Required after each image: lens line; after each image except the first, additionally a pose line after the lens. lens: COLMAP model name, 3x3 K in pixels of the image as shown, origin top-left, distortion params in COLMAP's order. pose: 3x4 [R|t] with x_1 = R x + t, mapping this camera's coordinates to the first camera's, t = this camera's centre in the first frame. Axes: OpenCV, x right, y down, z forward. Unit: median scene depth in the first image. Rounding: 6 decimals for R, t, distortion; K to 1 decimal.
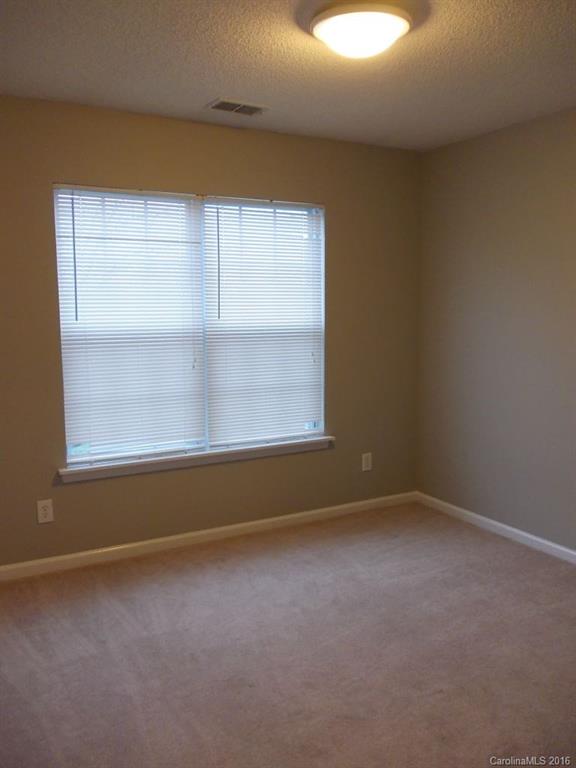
lens RADIAL K [[620.0, 0, 287.1], [0, 620.0, 403.8], [0, 0, 1]] dist [0.004403, 0.000724]
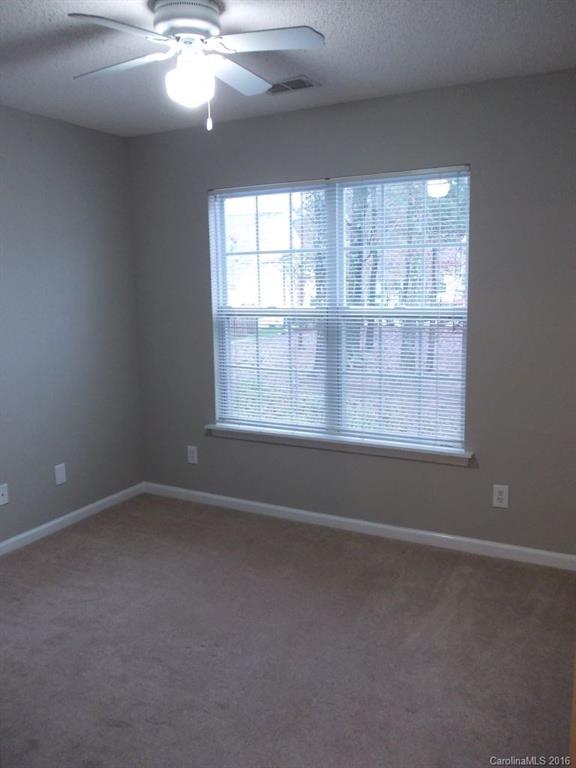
lens RADIAL K [[645.4, 0, 288.0], [0, 645.4, 384.0], [0, 0, 1]] dist [0.010844, -0.084053]
pose [[0.556181, 0.115358, -0.823016, 0.676764], [-0.120921, 0.991013, 0.057189, -0.057583], [0.822217, 0.067713, 0.565132, 0.361084]]
